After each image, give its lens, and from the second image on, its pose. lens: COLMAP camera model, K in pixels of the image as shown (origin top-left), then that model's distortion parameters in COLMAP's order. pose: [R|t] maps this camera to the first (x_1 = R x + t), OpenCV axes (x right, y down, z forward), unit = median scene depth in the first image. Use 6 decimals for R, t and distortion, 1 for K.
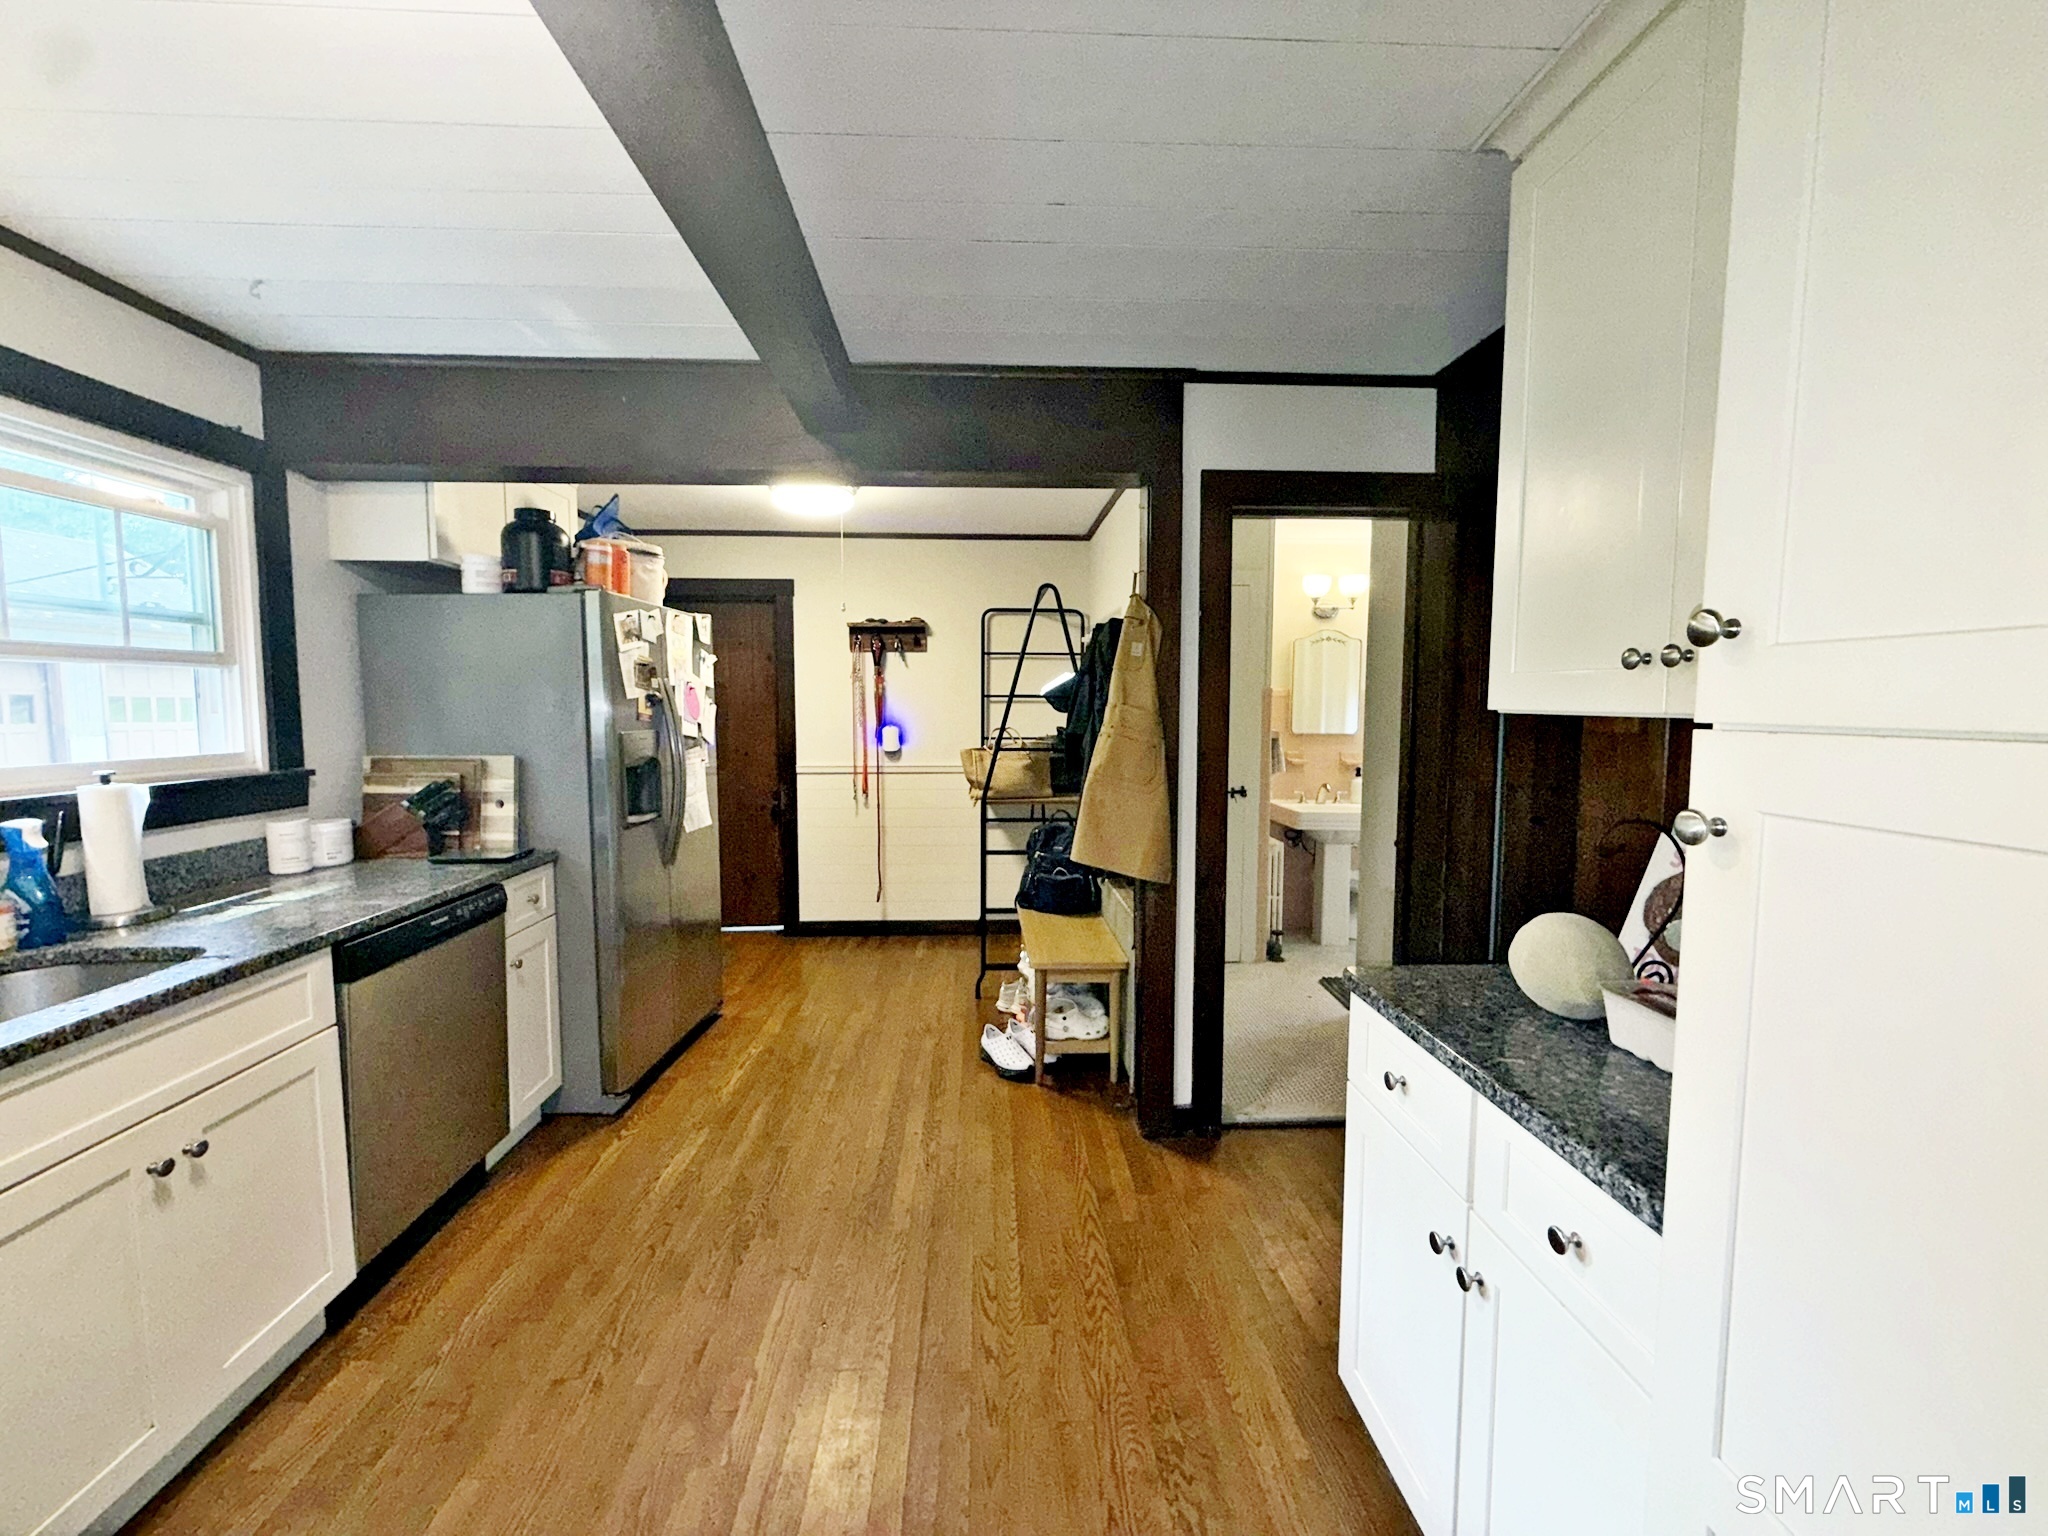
lens RADIAL K [[821.4, 0, 1020.7], [0, 821.4, 768.5], [0, 0, 1]] dist [-0.001607, 0.000127]
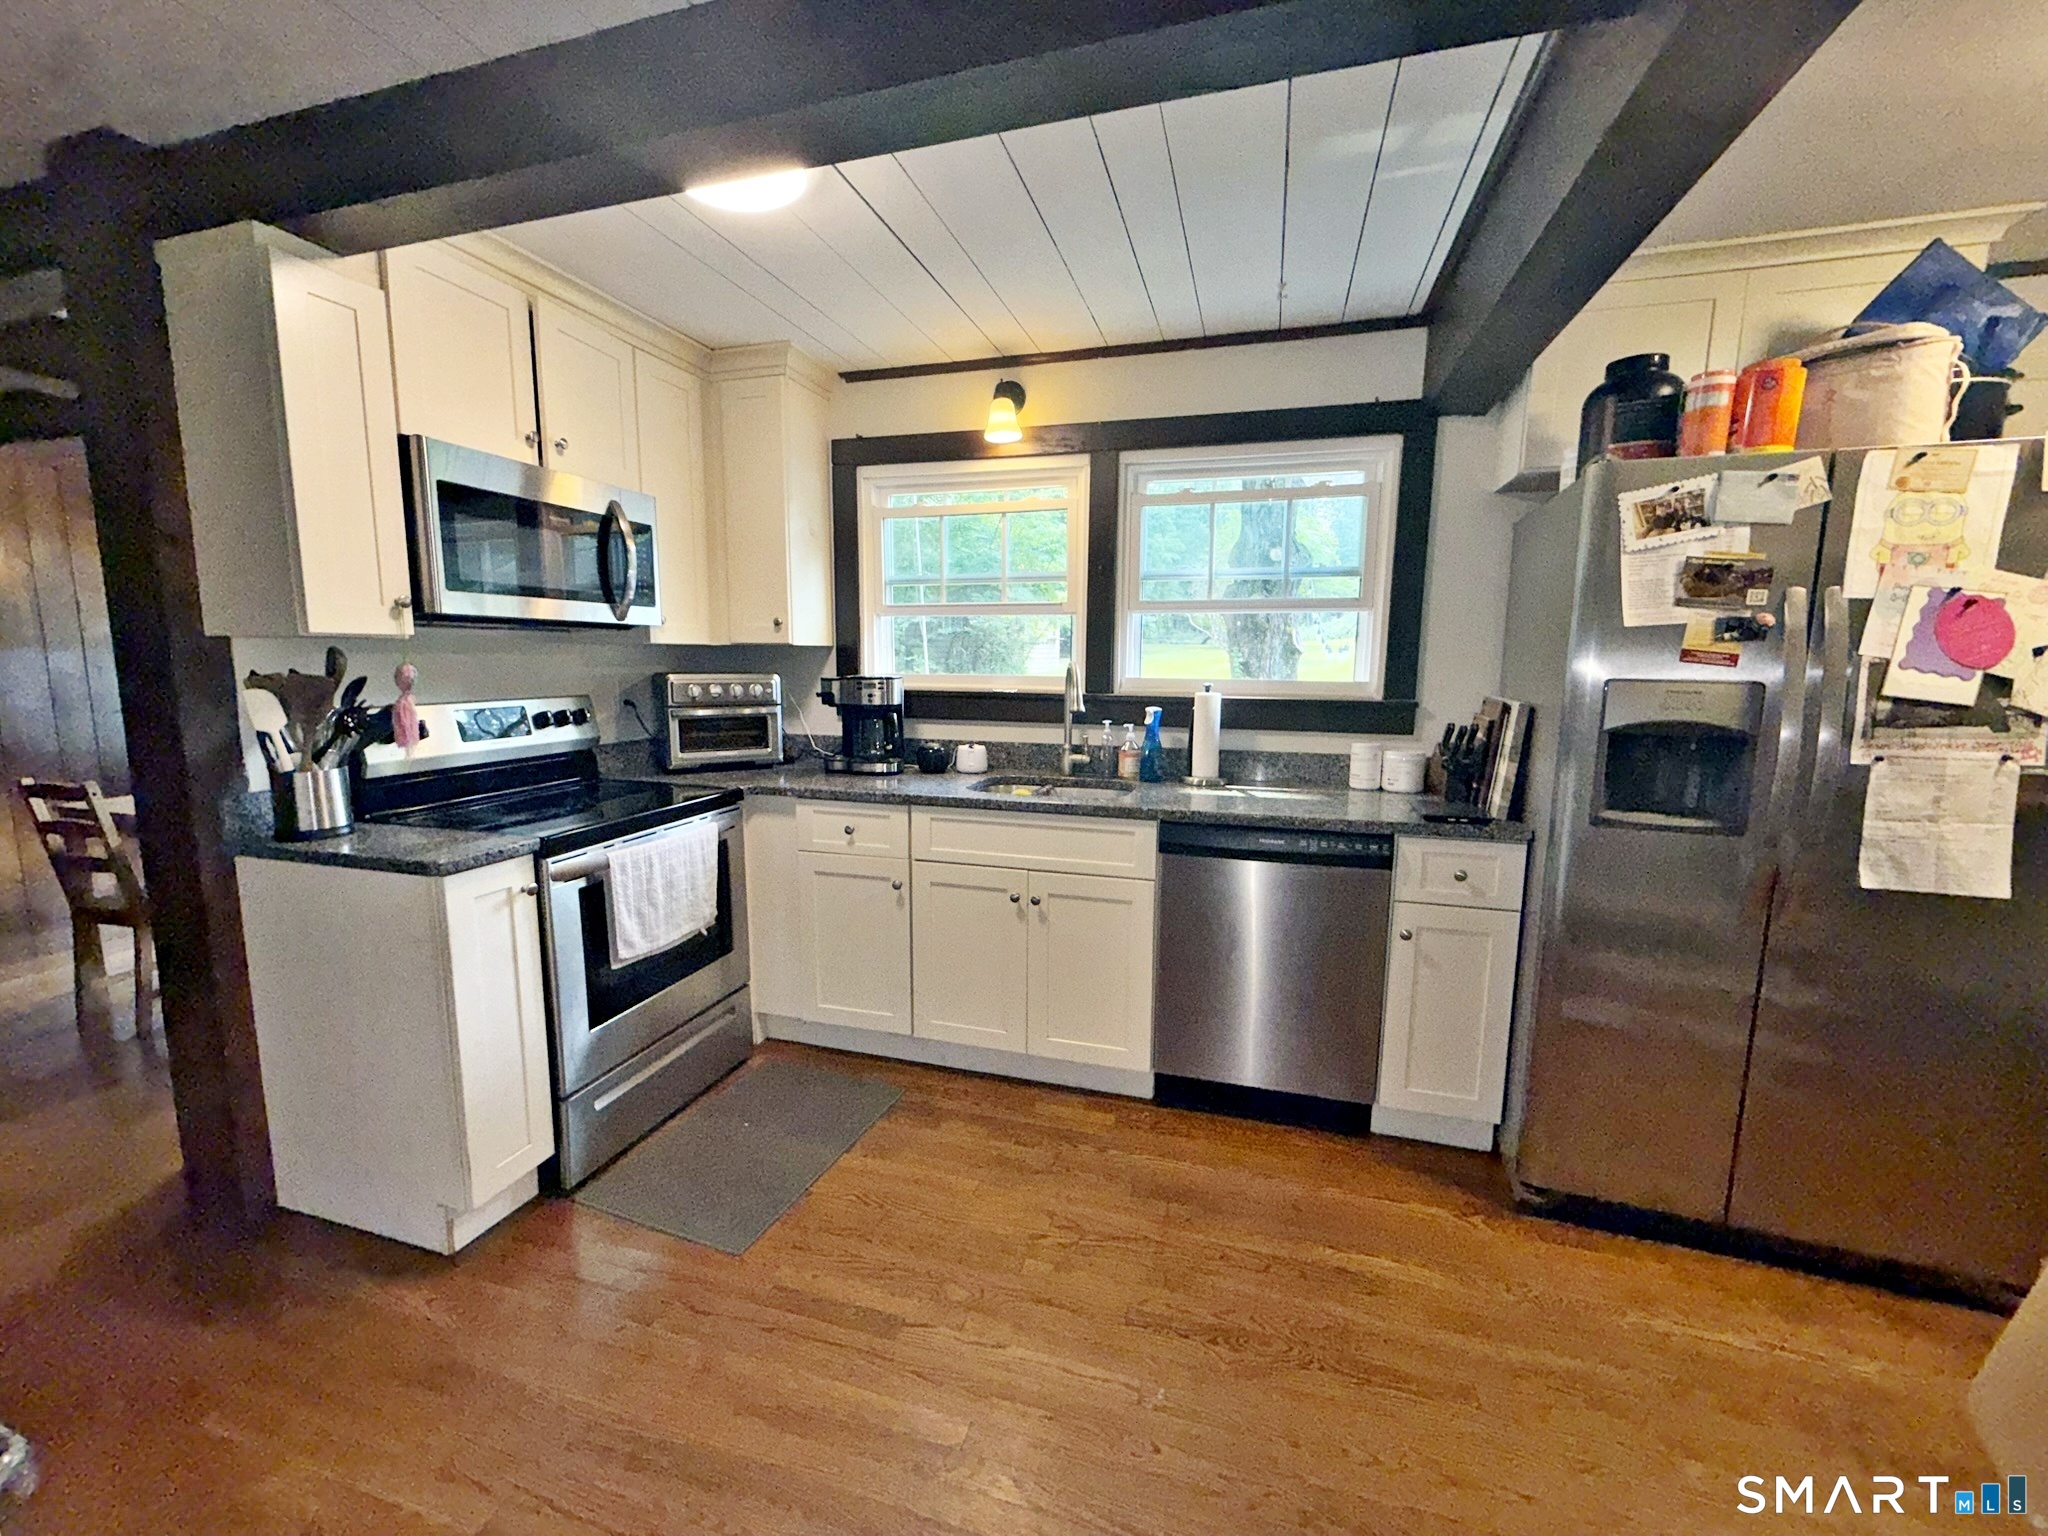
lens RADIAL K [[821.4, 0, 1019.8], [0, 821.4, 763.3], [0, 0, 1]] dist [-0.001607, 0.000127]
pose [[-0.342701, 0.122889, -0.931372, 0.354502], [-0.081188, 0.983824, 0.159684, -0.053298], [0.935930, 0.130340, -0.327181, 0.954958]]
